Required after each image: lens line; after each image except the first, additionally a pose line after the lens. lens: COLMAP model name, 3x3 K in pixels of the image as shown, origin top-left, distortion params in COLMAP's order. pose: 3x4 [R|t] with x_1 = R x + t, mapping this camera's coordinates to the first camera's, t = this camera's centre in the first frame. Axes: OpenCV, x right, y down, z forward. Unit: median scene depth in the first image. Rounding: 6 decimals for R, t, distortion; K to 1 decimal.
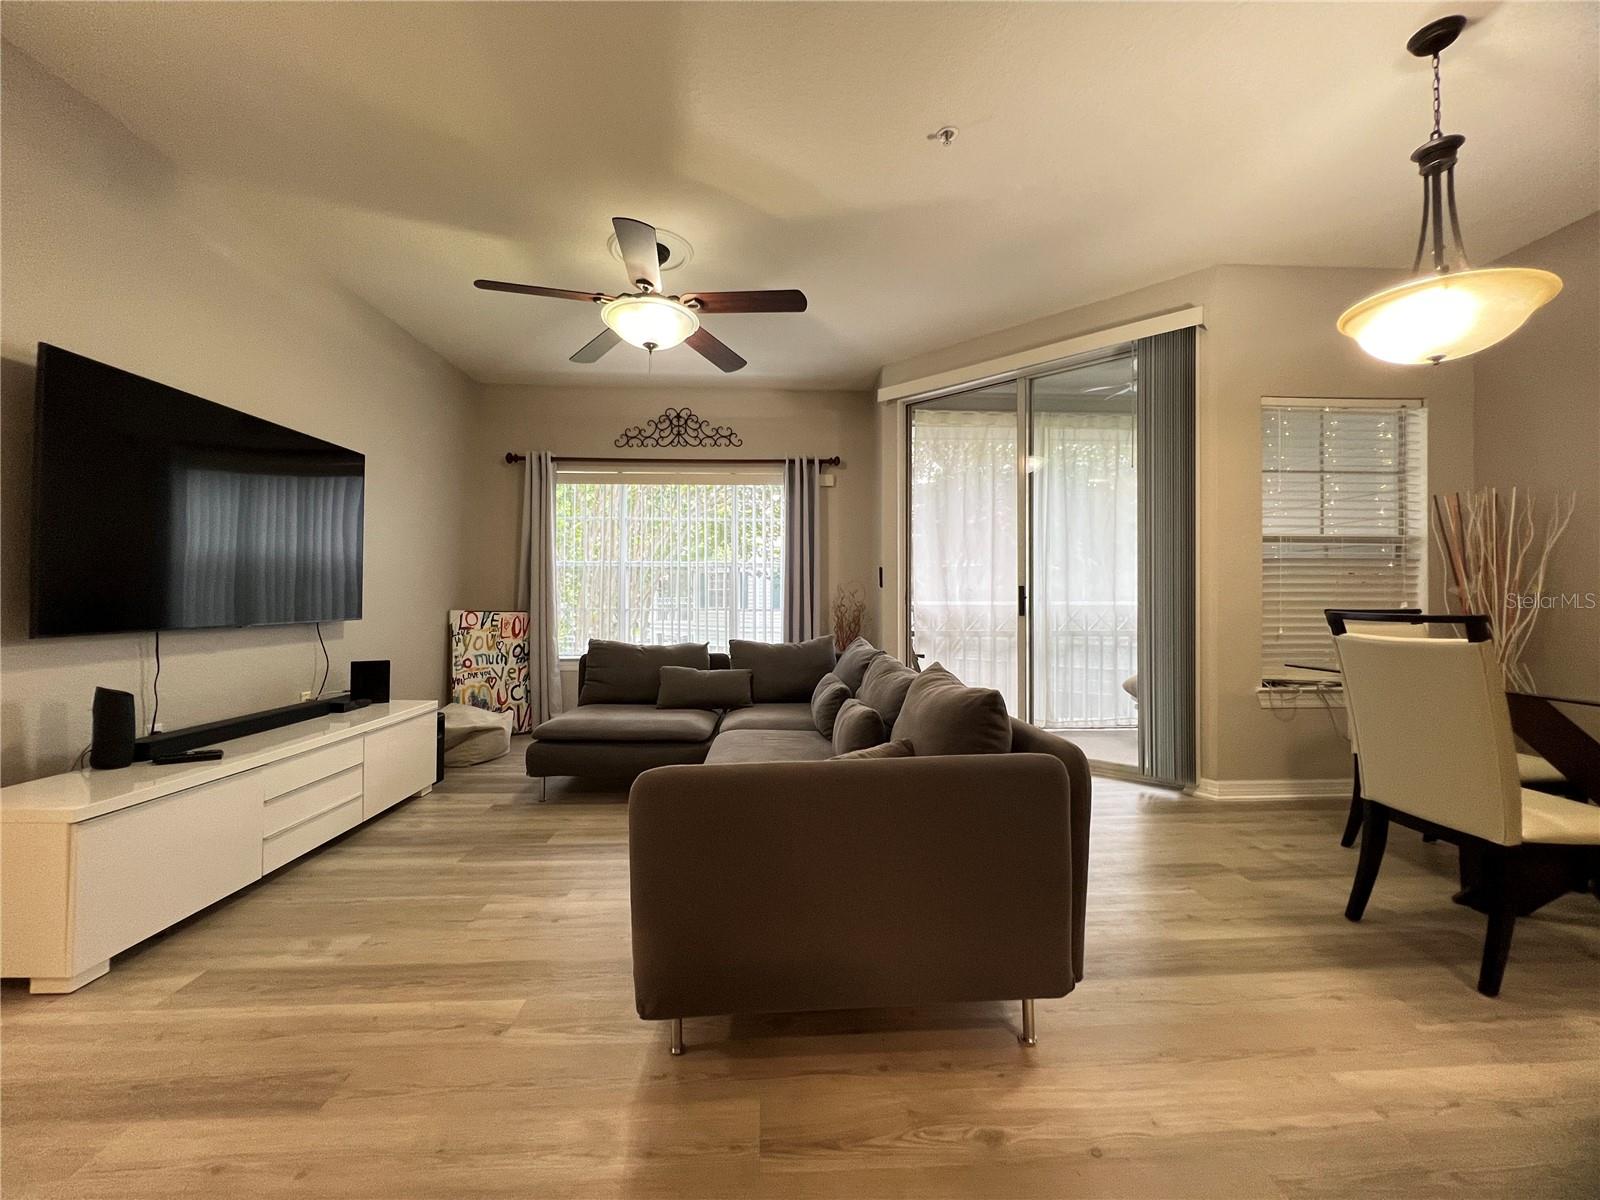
lens RADIAL K [[641.8, 0, 800.4], [0, 641.8, 597.7], [0, 0, 1]] dist [-0.008062, 0.001914]
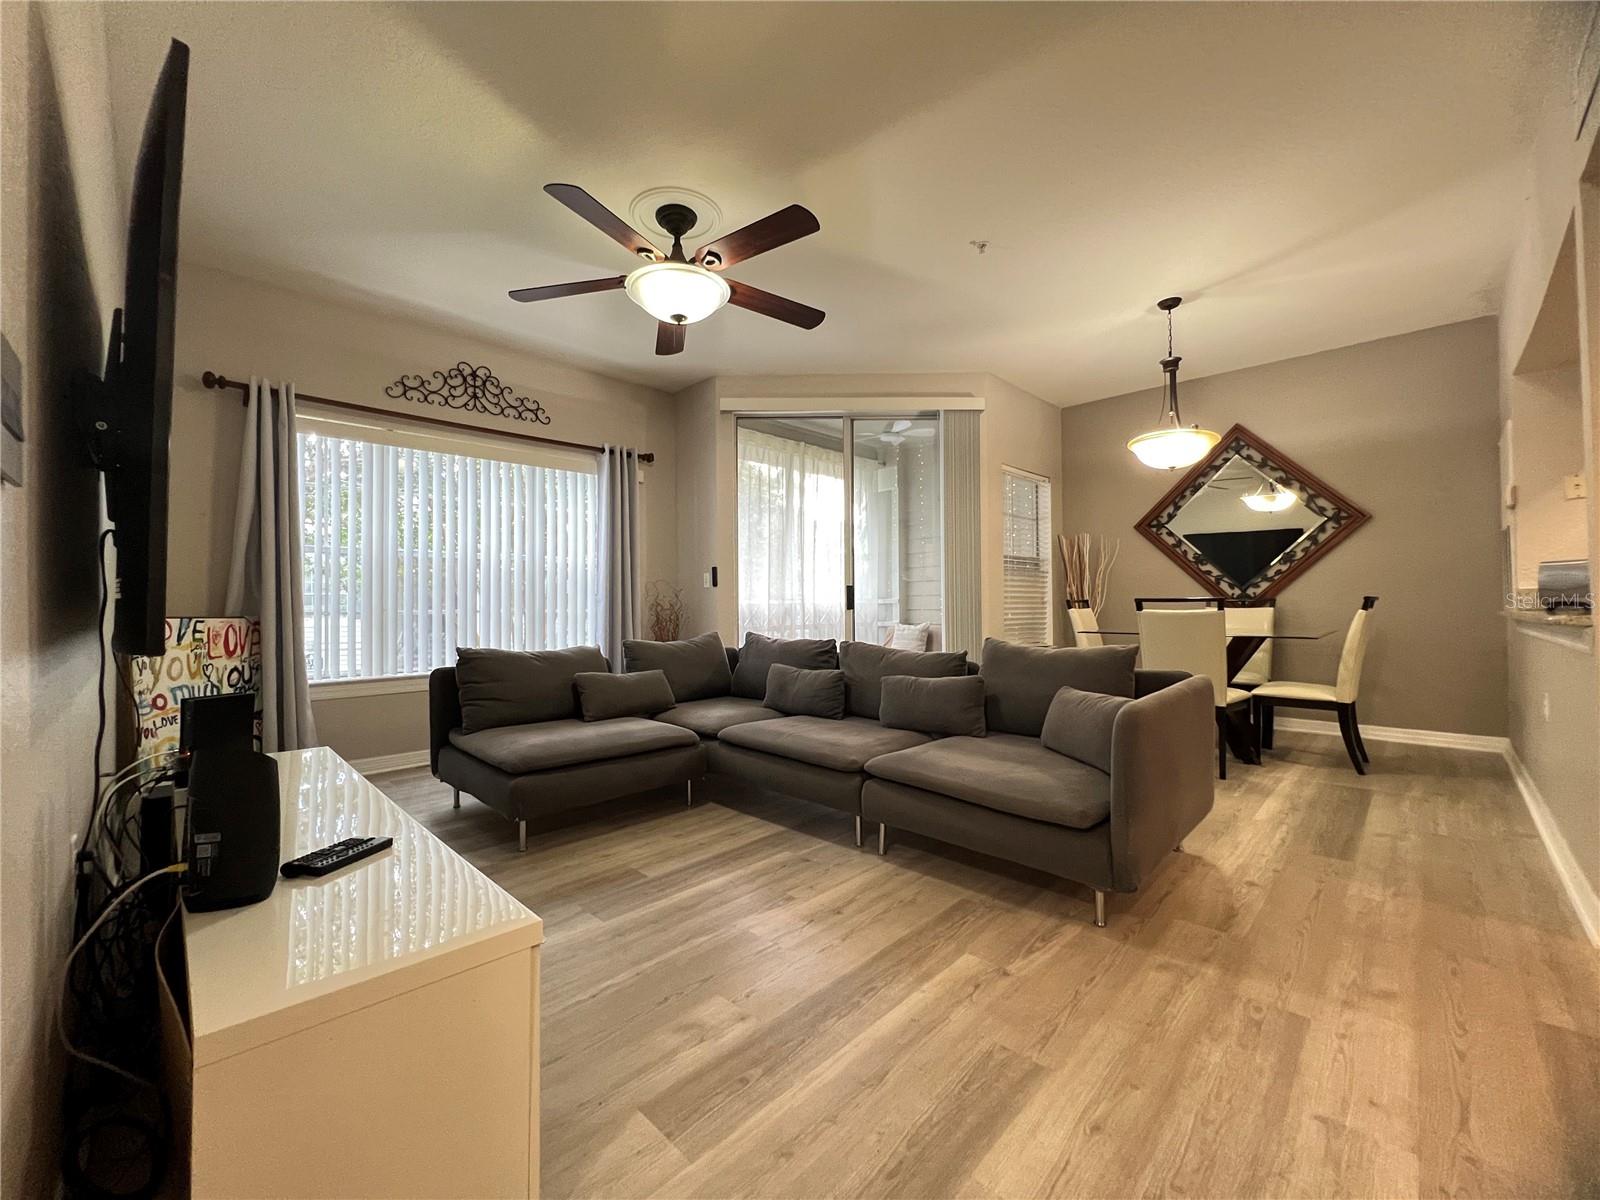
lens RADIAL K [[641.8, 0, 799.3], [0, 641.8, 596.5], [0, 0, 1]] dist [-0.008062, 0.001914]
pose [[0.738348, 0.000767, 0.674420, -0.665432], [0.007725, 0.999924, -0.009595, 0.016473], [-0.674376, 0.012294, 0.738286, 0.187234]]
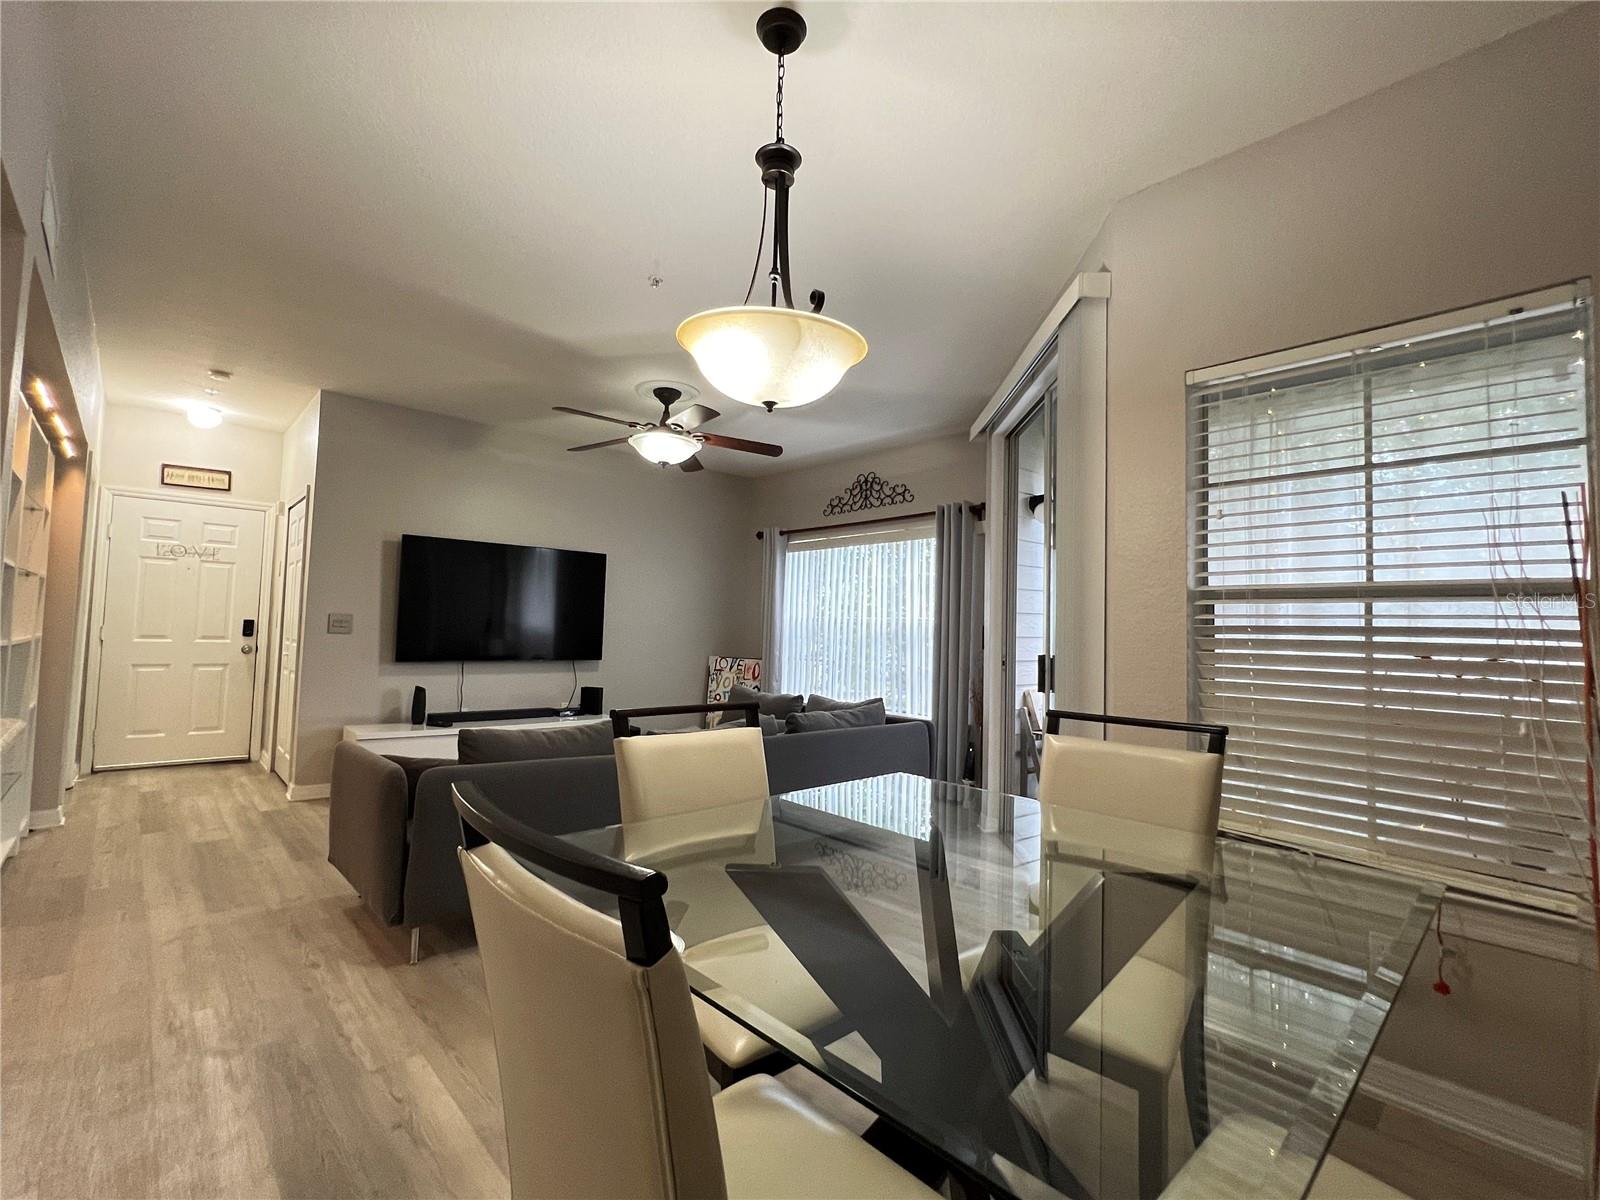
lens RADIAL K [[721.5, 0, 799.2], [0, 721.5, 596.6], [0, 0, 1]] dist [0.001523, 0.000321]
pose [[0.639451, -0.022761, -0.768495, 0.997997], [-0.023820, 0.998495, -0.049394, -0.046425], [0.768463, 0.049891, 0.637946, 0.250828]]
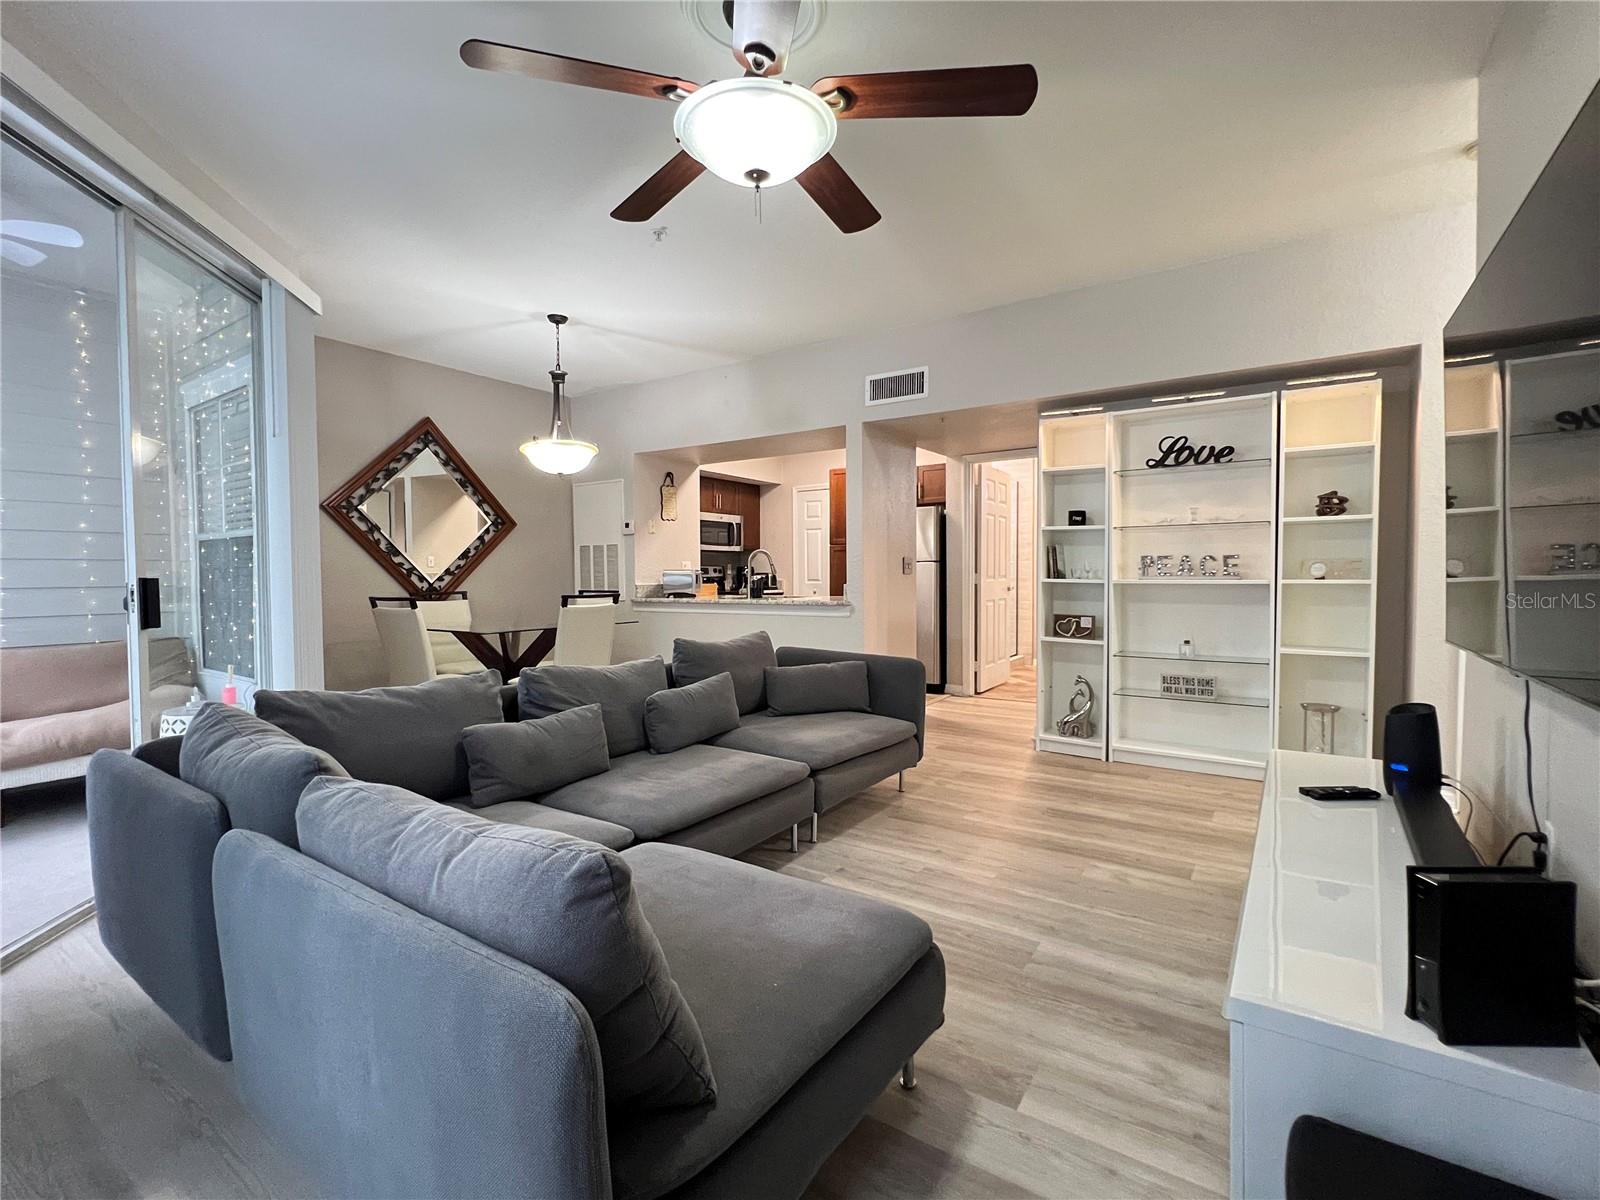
lens RADIAL K [[721.5, 0, 797.7], [0, 721.5, 594.4], [0, 0, 1]] dist [0.001523, 0.000321]
pose [[-0.793583, -0.014770, 0.608283, -0.618012], [0.003320, 0.999585, 0.028603, -0.023669], [-0.608453, 0.024718, -0.793205, 1.384837]]
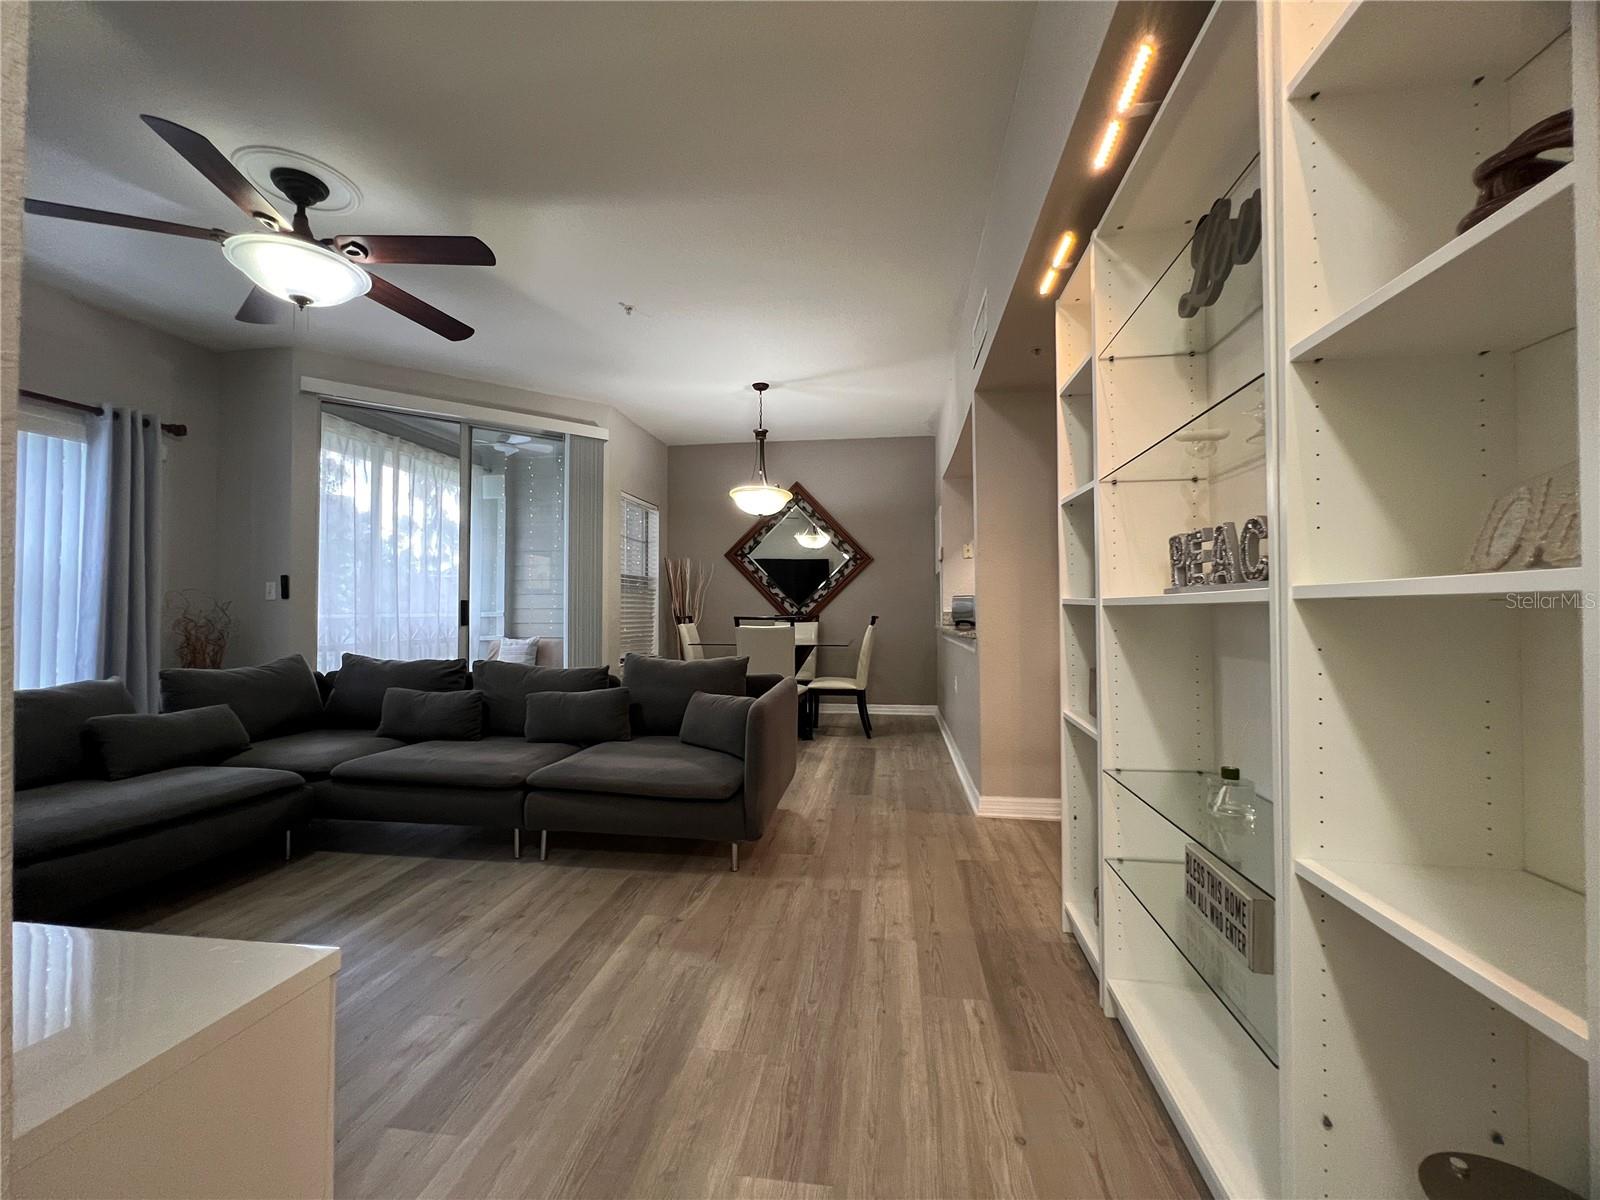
lens RADIAL K [[641.8, 0, 799.2], [0, 641.8, 595.8], [0, 0, 1]] dist [-0.008062, 0.001914]
pose [[0.194234, 0.020929, 0.980732, -0.817486], [-0.000553, 0.999775, -0.021226, -0.002257], [-0.980955, 0.003580, 0.194201, 0.207491]]
